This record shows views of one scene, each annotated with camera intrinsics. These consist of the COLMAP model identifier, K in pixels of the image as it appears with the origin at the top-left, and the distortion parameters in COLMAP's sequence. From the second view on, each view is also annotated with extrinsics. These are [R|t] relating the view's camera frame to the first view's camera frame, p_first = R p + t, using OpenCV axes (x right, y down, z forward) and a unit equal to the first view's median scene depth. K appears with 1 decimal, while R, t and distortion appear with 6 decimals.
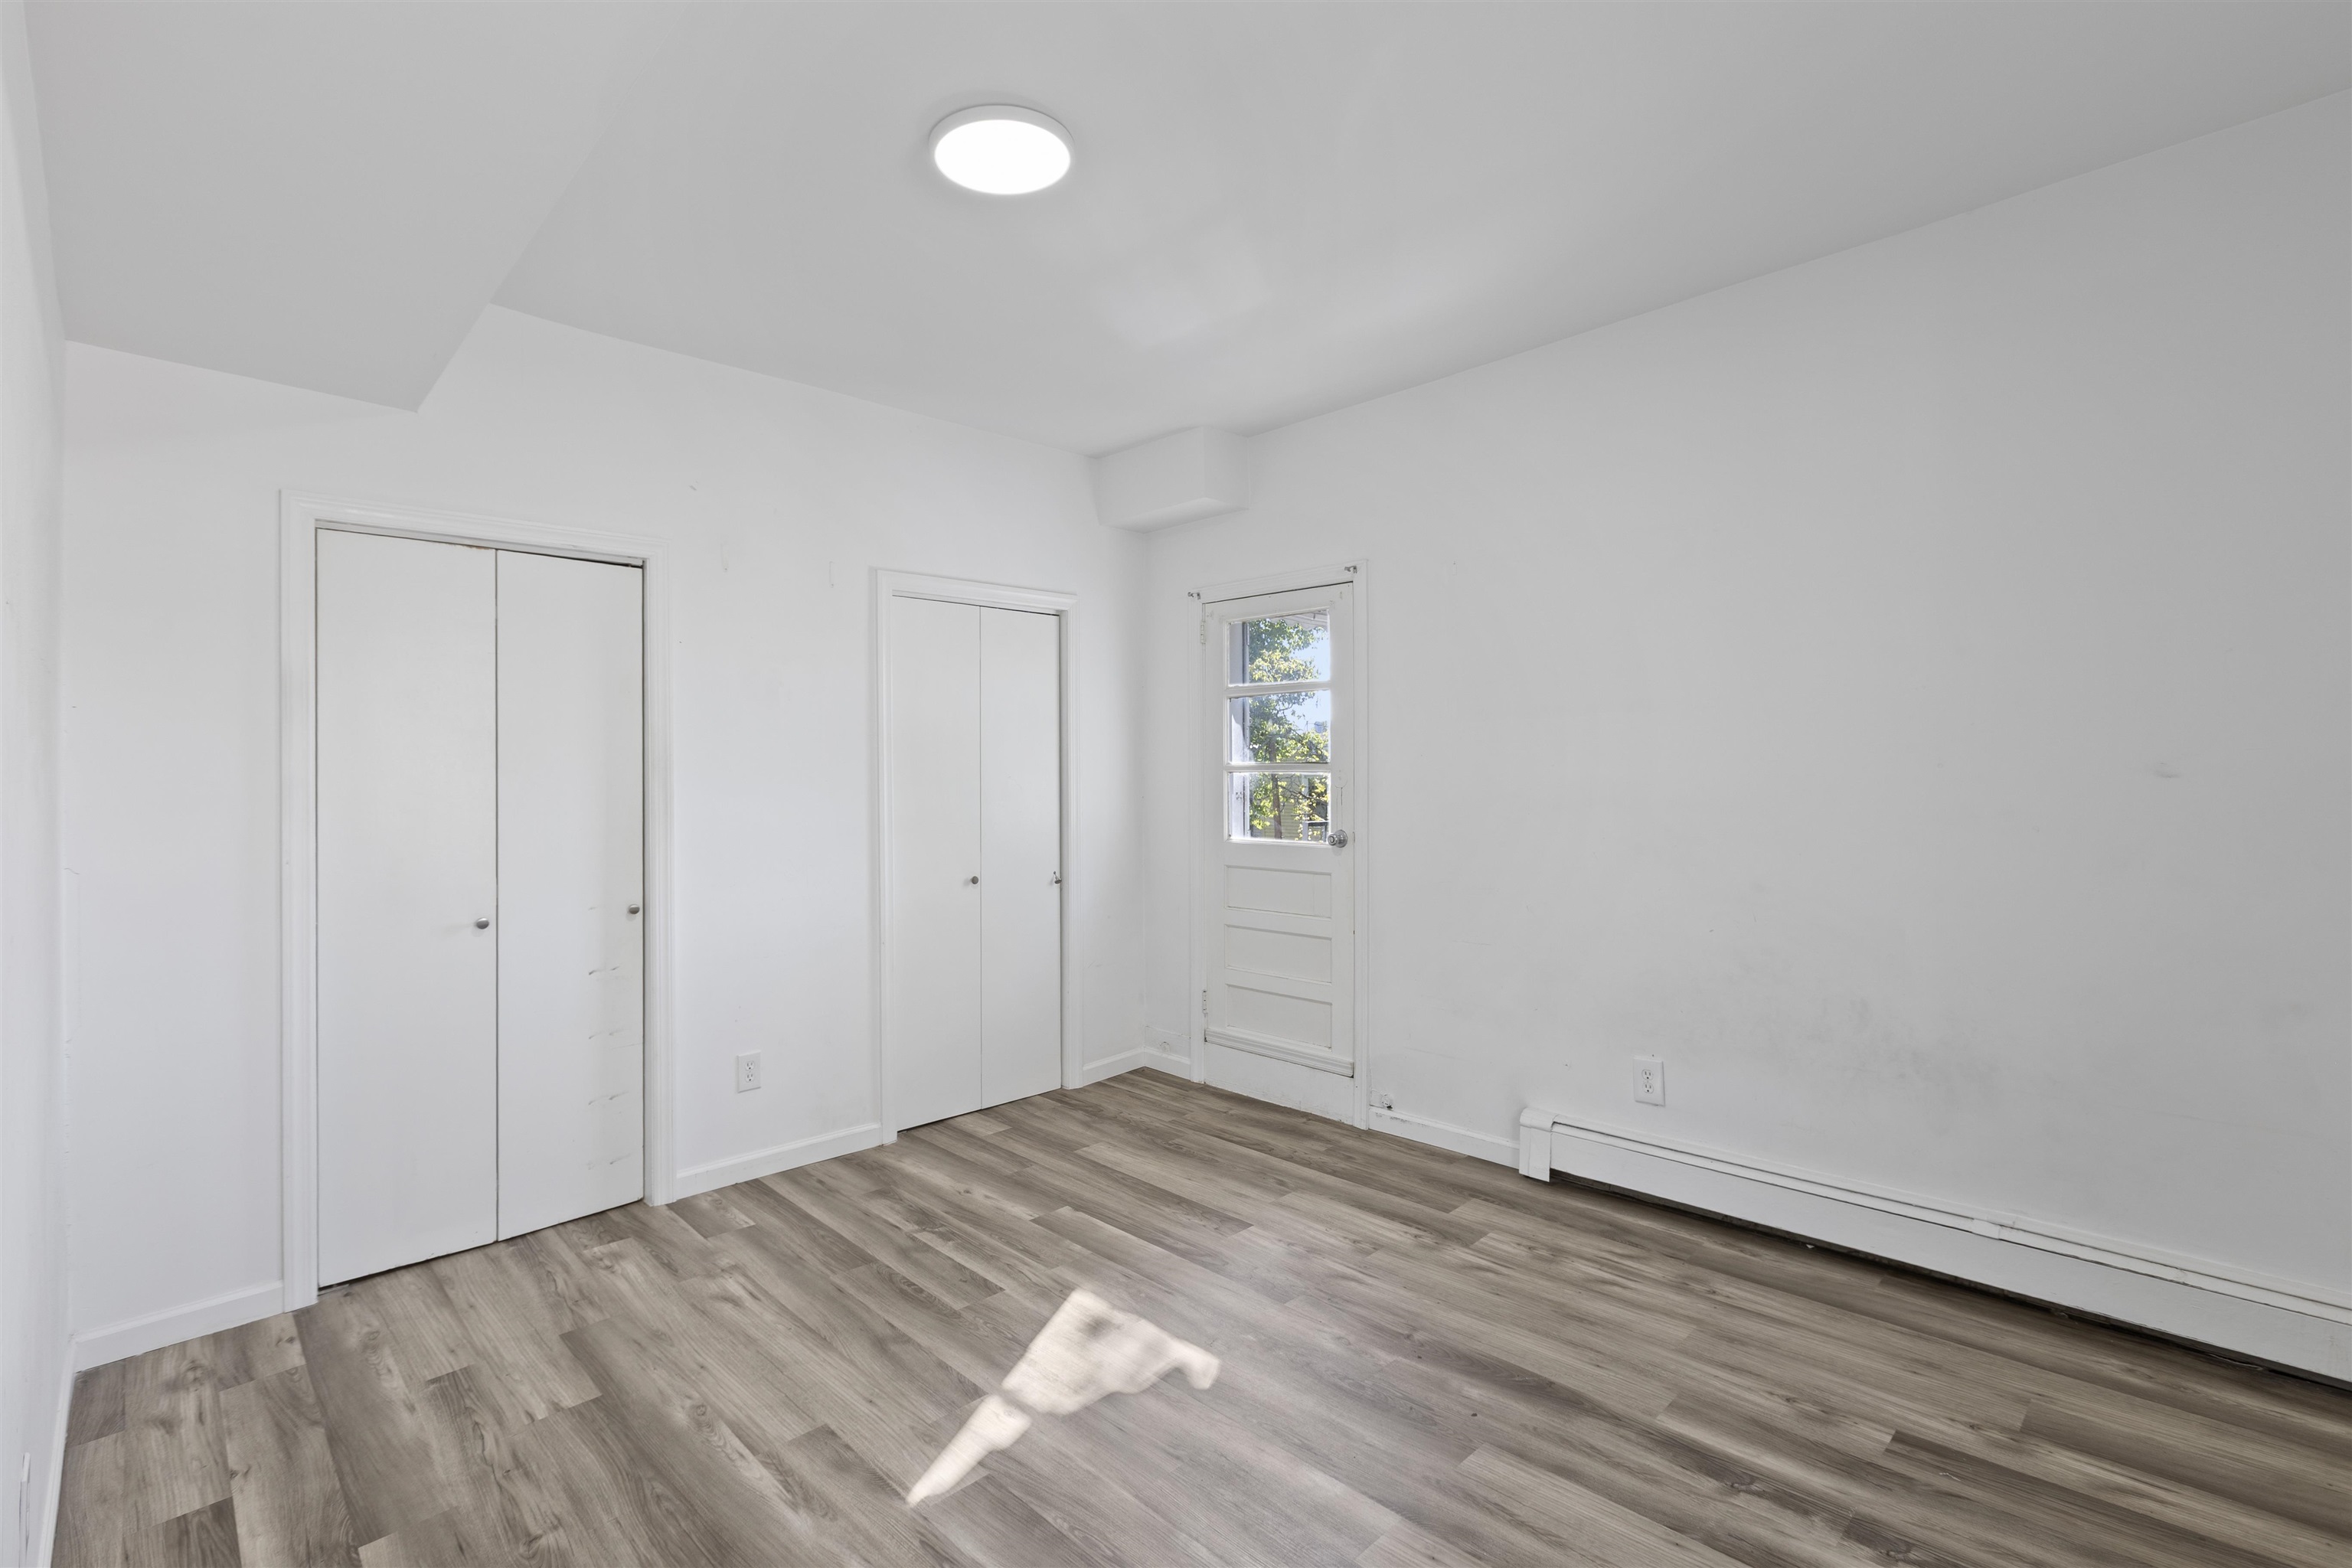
lens RADIAL K [[1056.1, 0, 1183.7], [0, 1056.1, 738.6], [0, 0, 1]] dist [-0.001570, -0.001221]
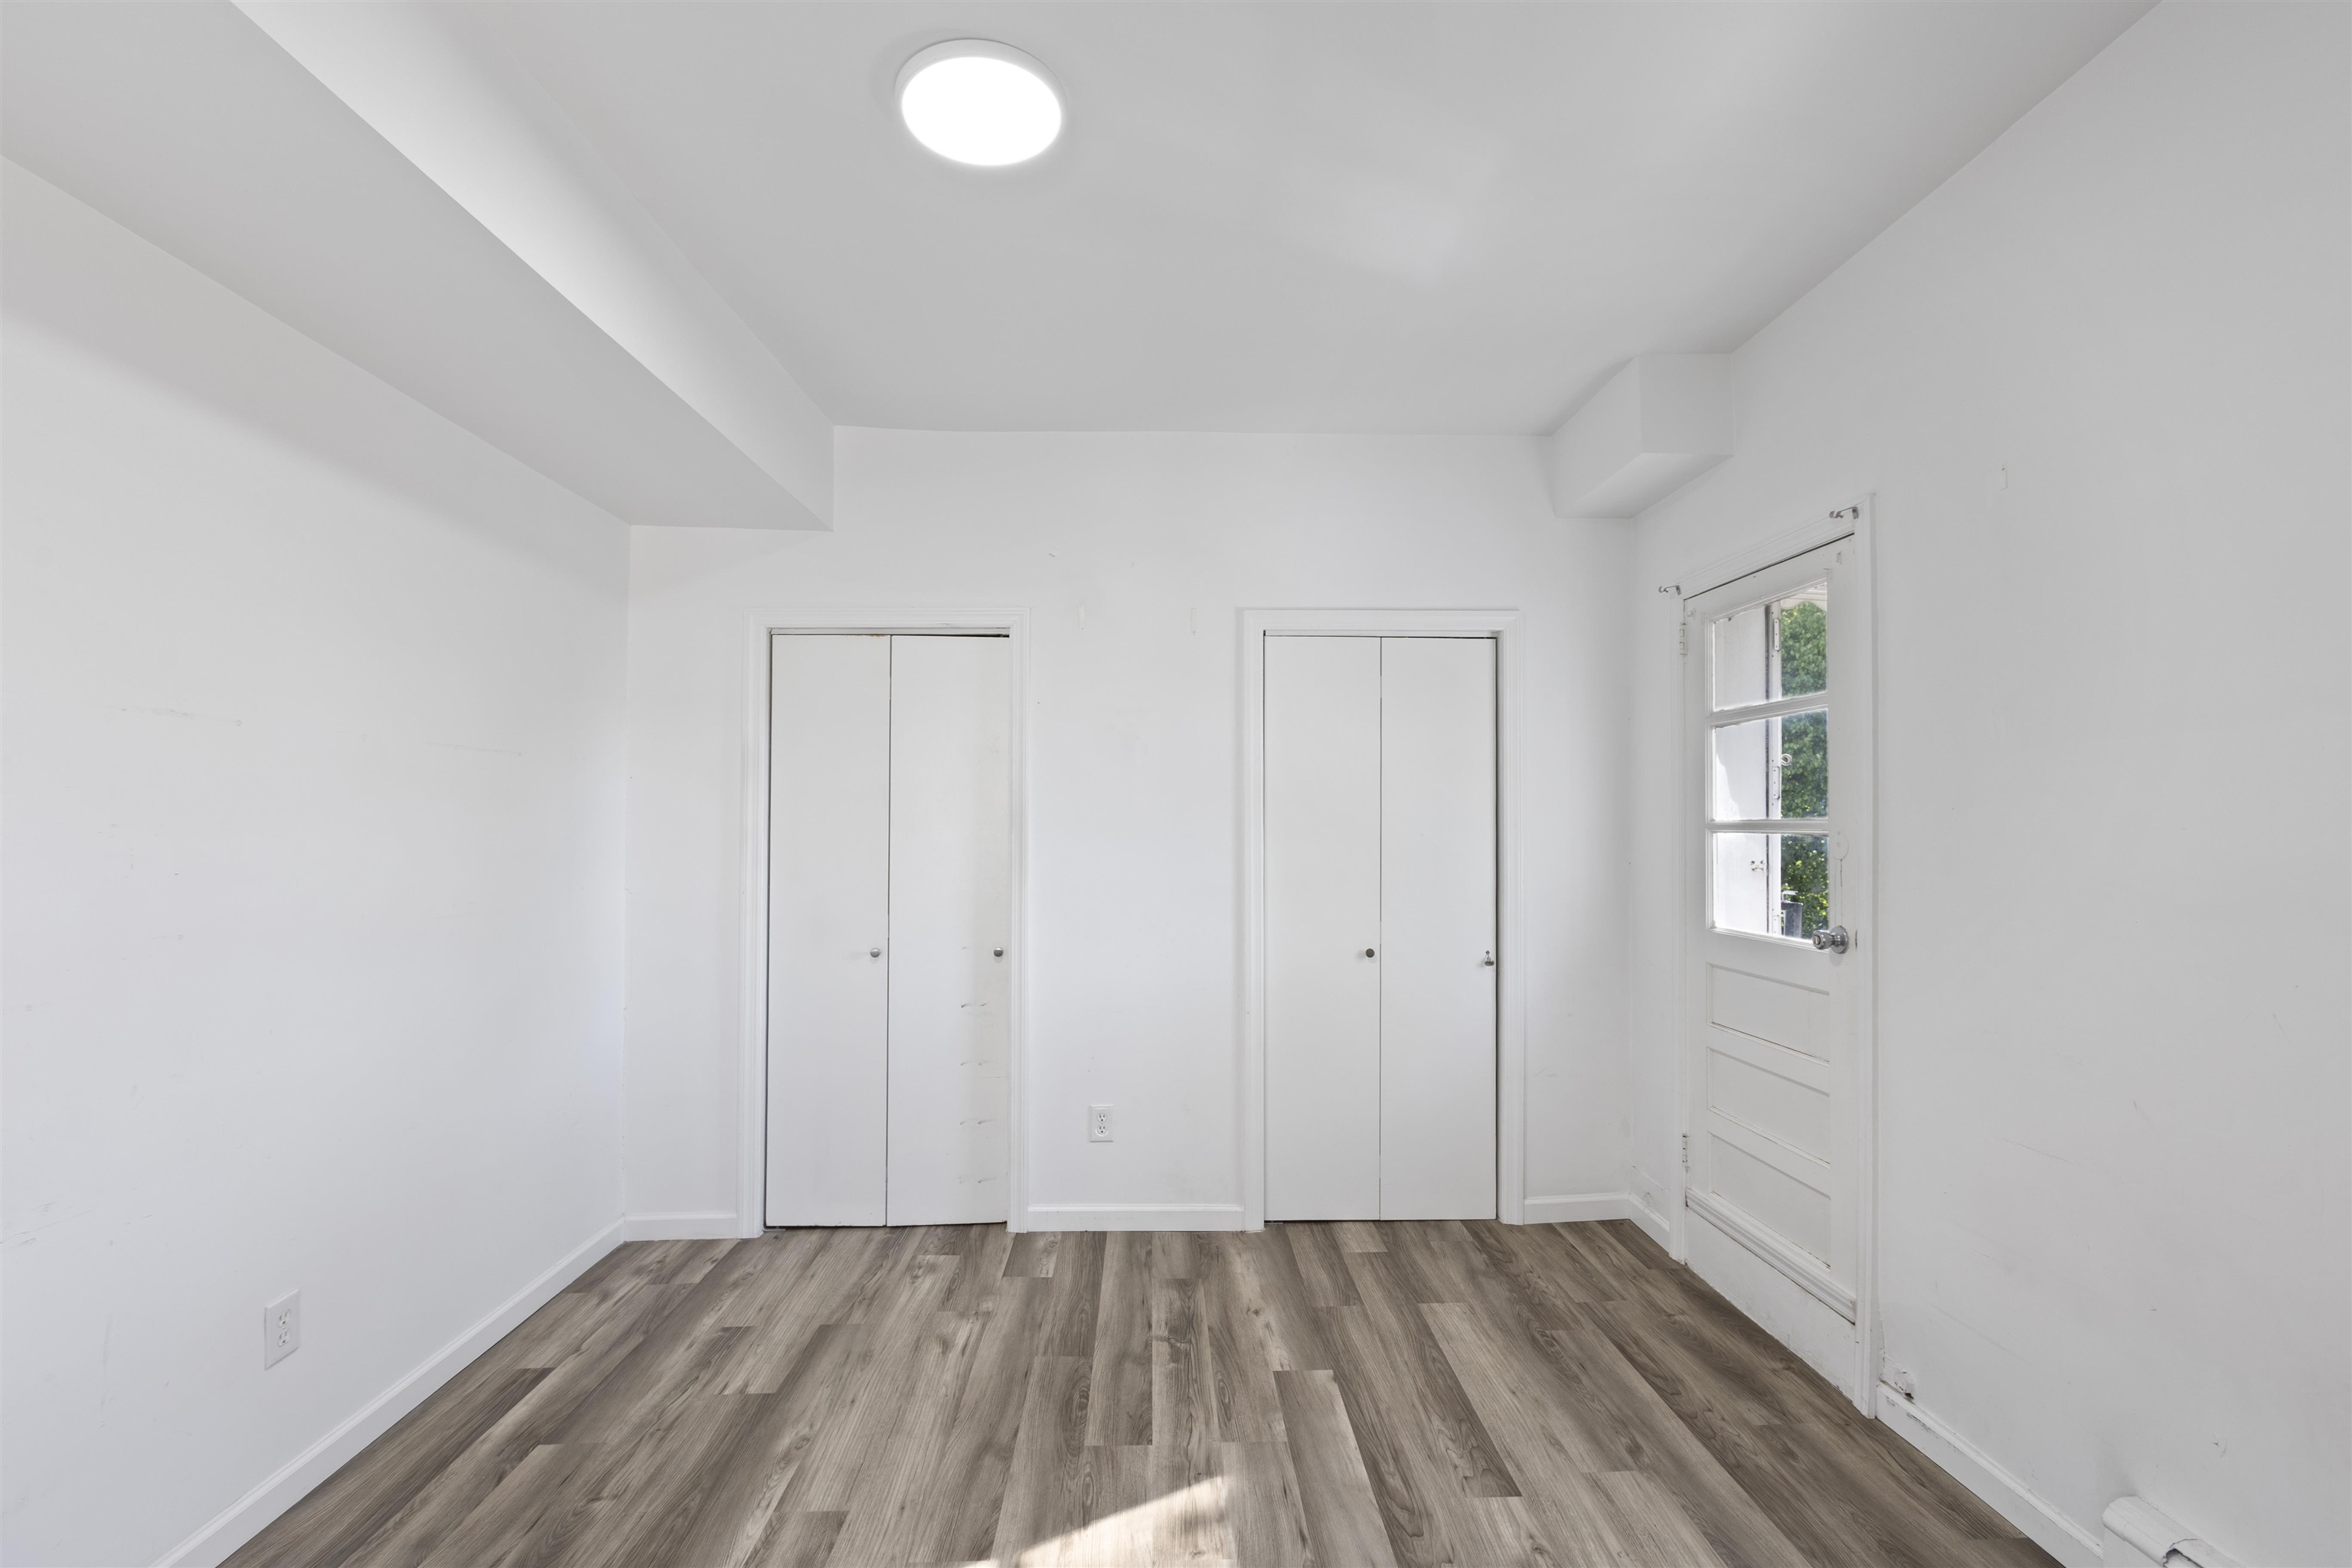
lens RADIAL K [[1054.3, 0, 1176.0], [0, 1054.3, 784.0], [0, 0, 1]] dist [-0.001023, -0.000069]
pose [[0.736322, -0.017568, -0.676403, 0.345929], [0.012958, 0.999846, -0.011864, 0.004520], [0.676507, -0.000029, 0.736436, 0.321964]]
